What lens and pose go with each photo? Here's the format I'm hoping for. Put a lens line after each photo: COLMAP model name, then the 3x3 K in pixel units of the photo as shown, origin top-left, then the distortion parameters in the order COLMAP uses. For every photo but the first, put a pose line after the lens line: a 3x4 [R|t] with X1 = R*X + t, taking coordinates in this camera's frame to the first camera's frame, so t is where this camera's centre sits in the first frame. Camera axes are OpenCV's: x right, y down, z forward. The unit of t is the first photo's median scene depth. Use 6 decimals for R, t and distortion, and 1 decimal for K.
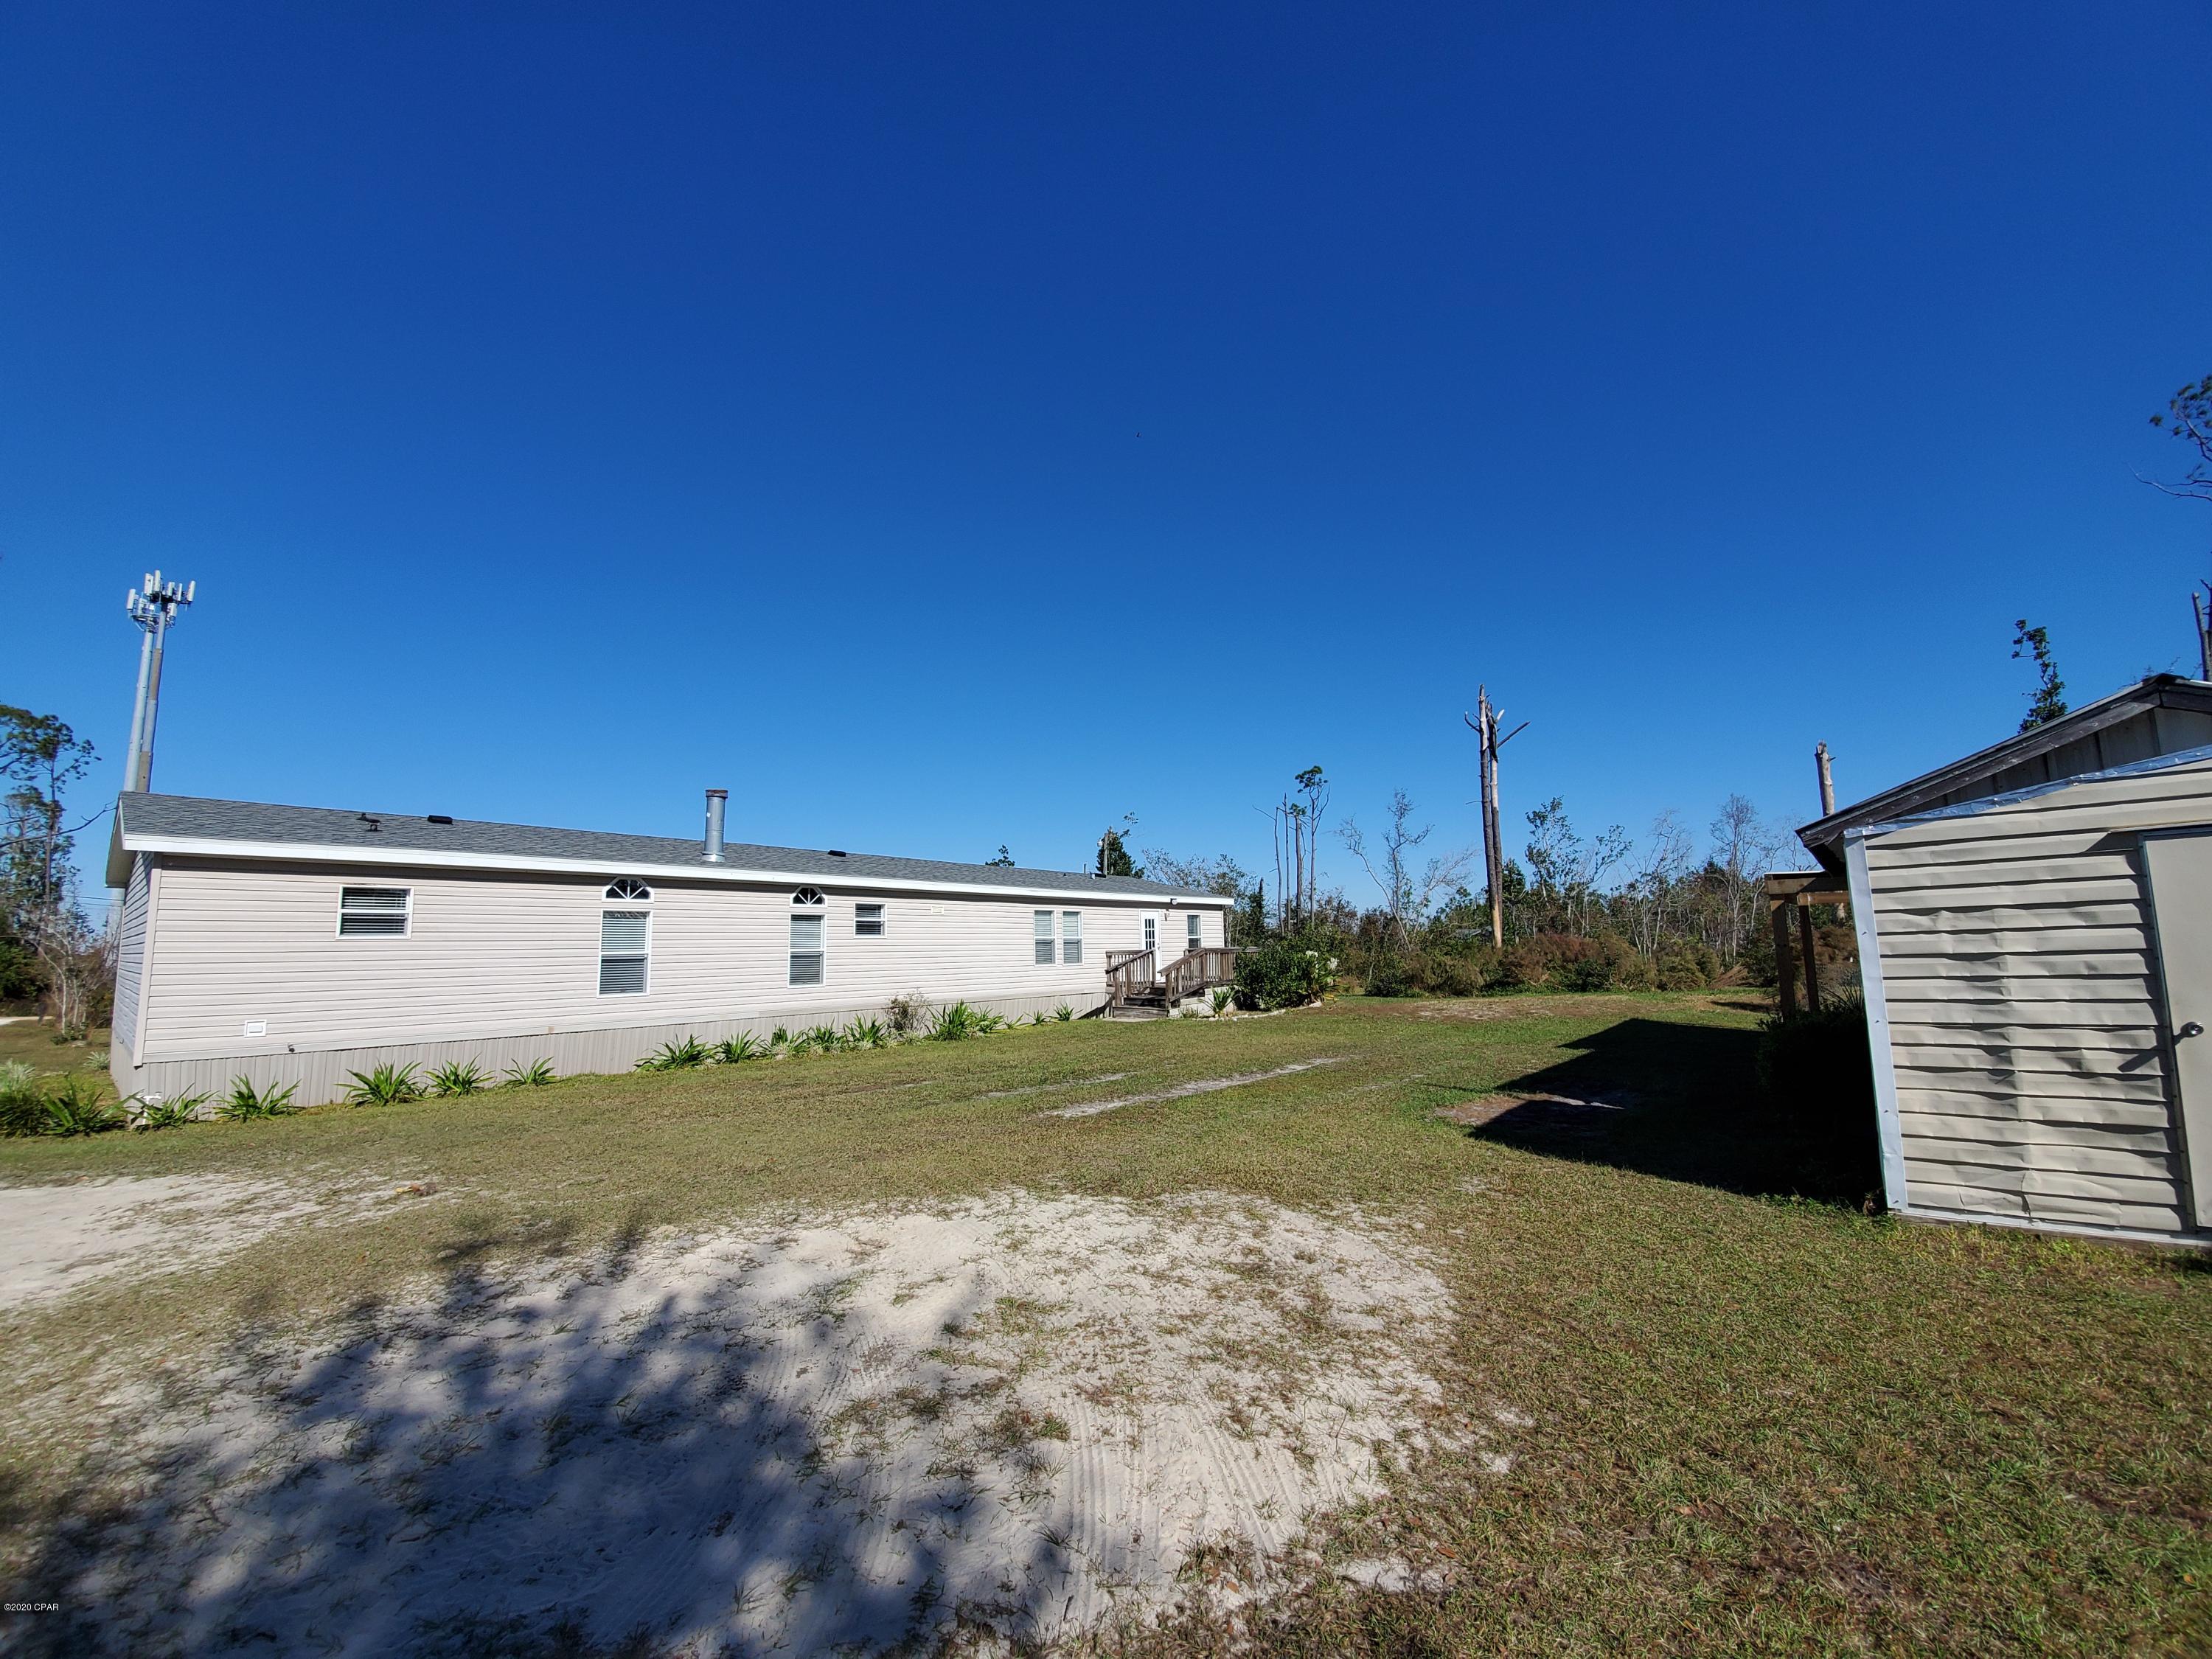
lens RADIAL K [[883.8, 0, 1103.4], [0, 883.8, 835.1], [0, 0, 1]] dist [-0.003743, -0.000721]
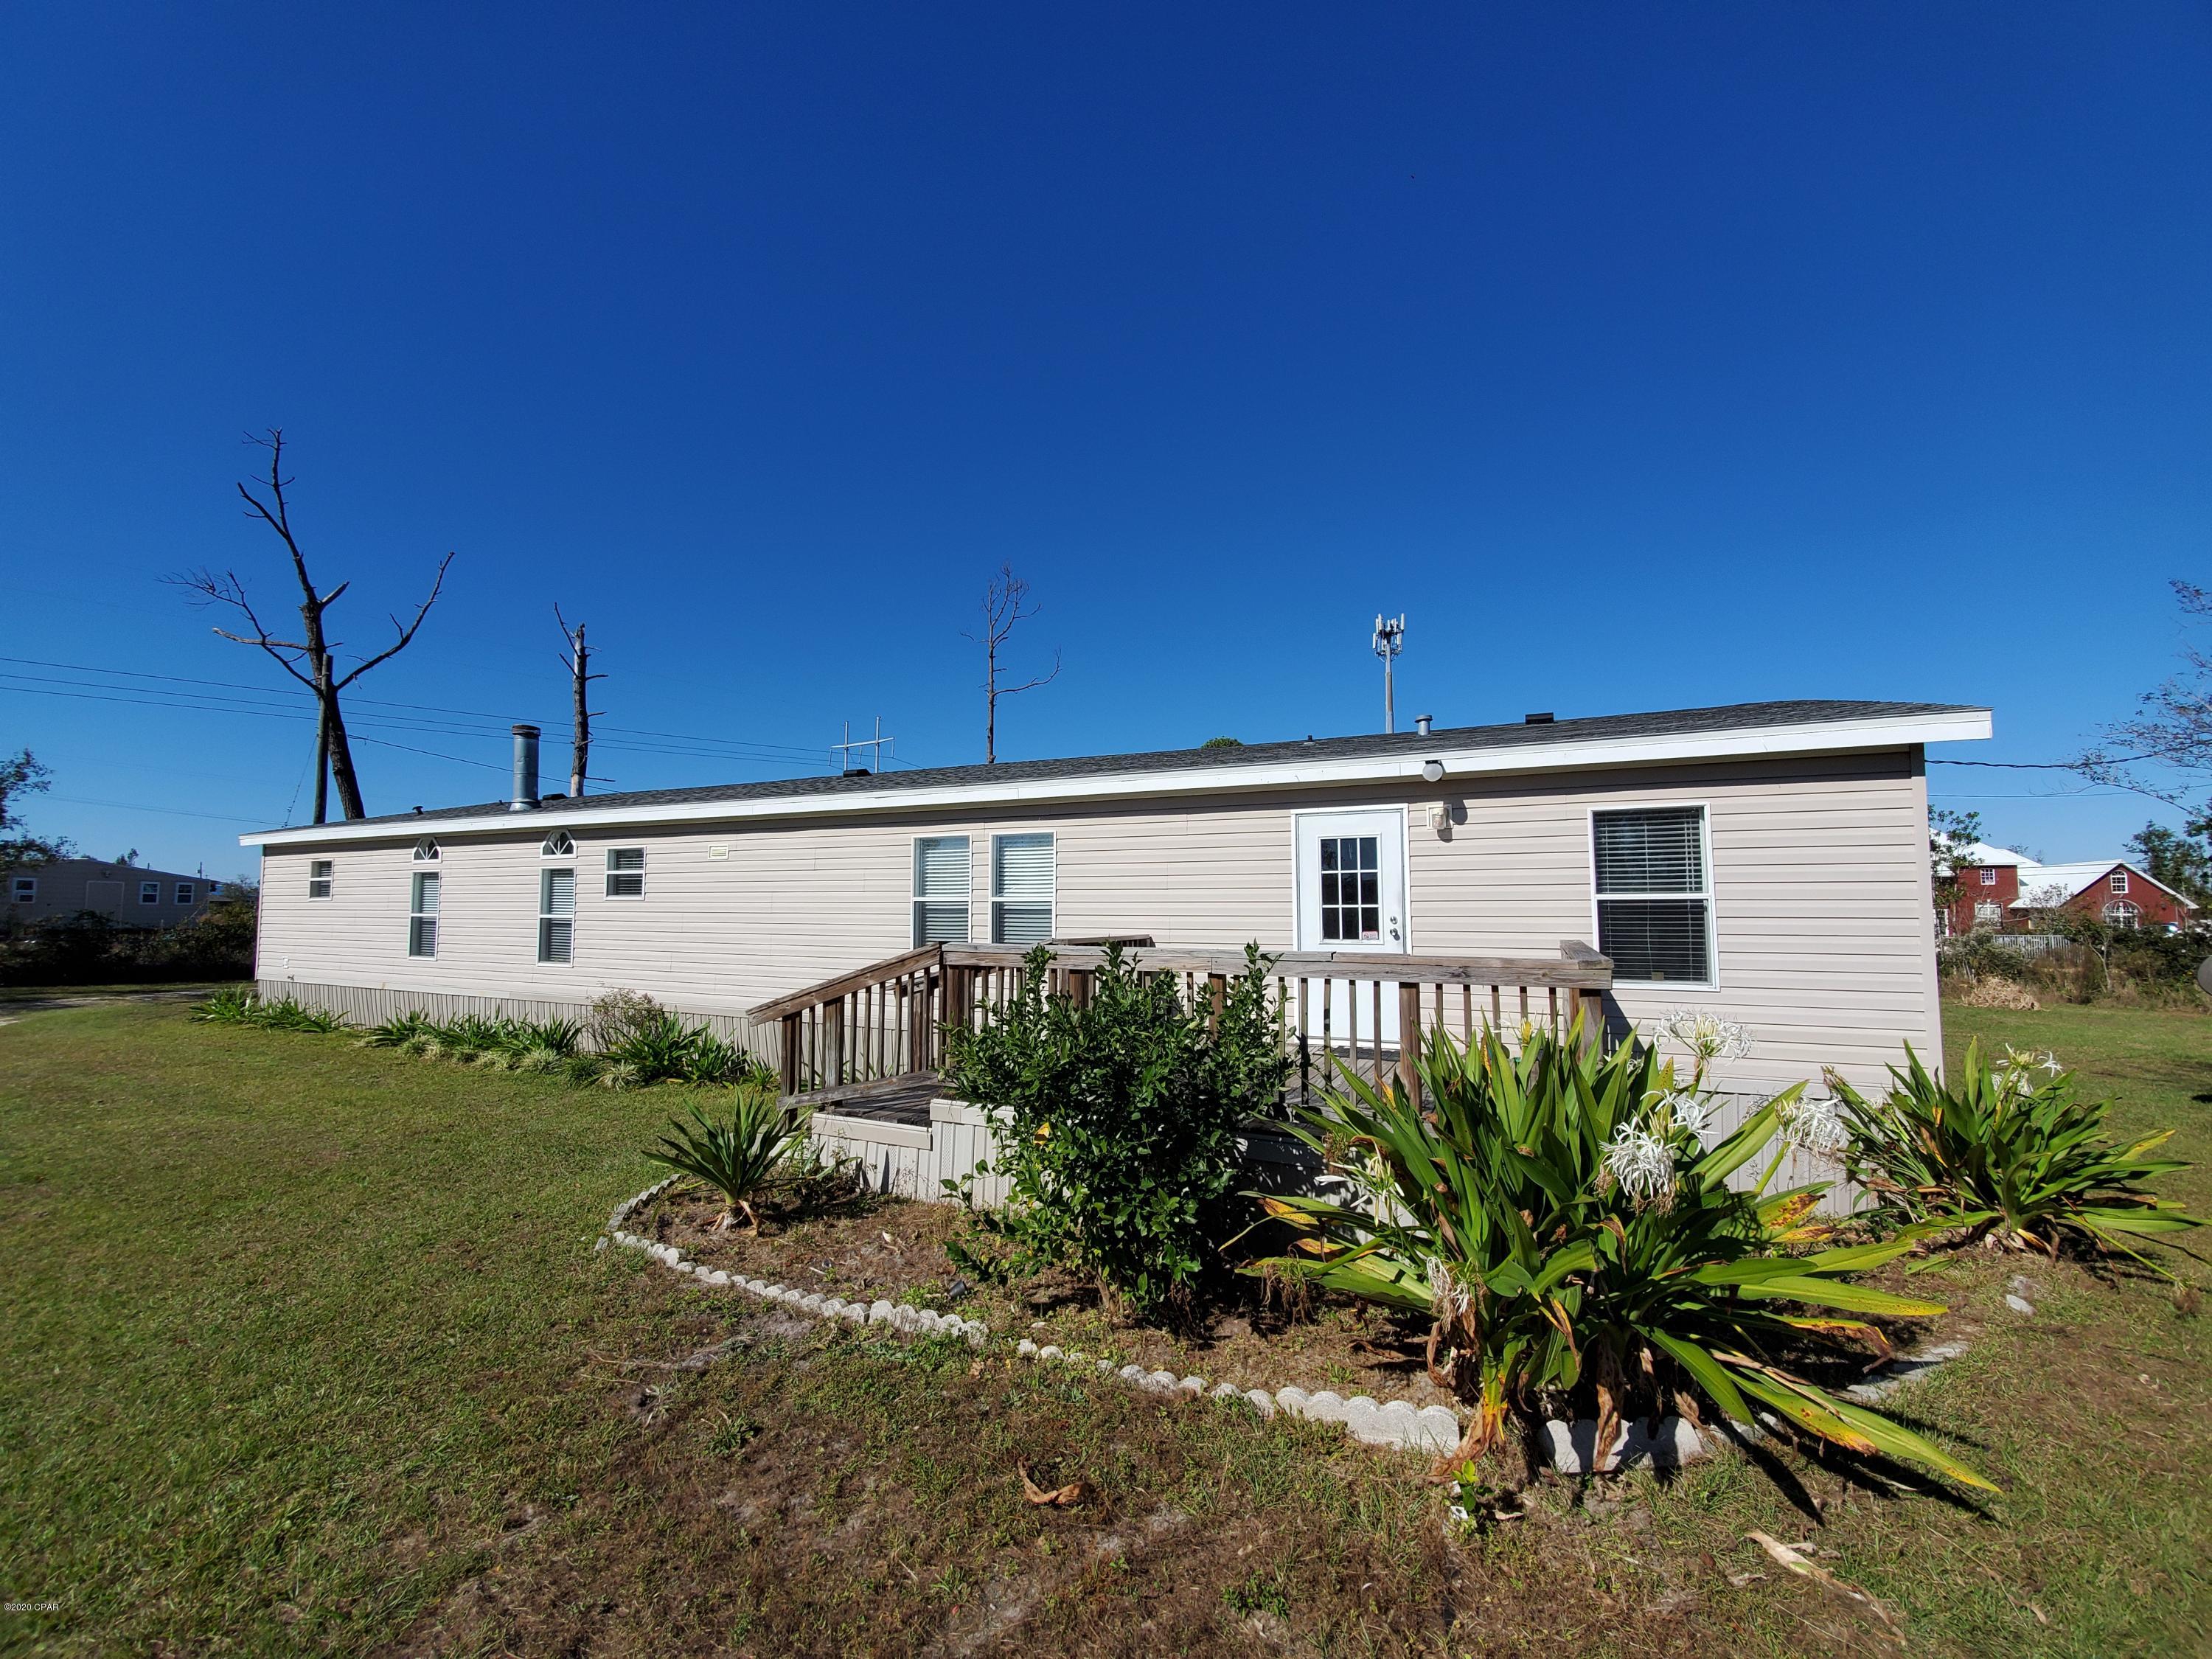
lens RADIAL K [[883.8, 0, 1105.6], [0, 883.8, 841.6], [0, 0, 1]] dist [-0.003743, -0.000721]
pose [[0.271667, -0.053613, -0.960897, 0.480480], [0.118415, 0.992722, -0.021910, 0.131066], [0.955079, -0.107832, 0.276038, 1.173127]]
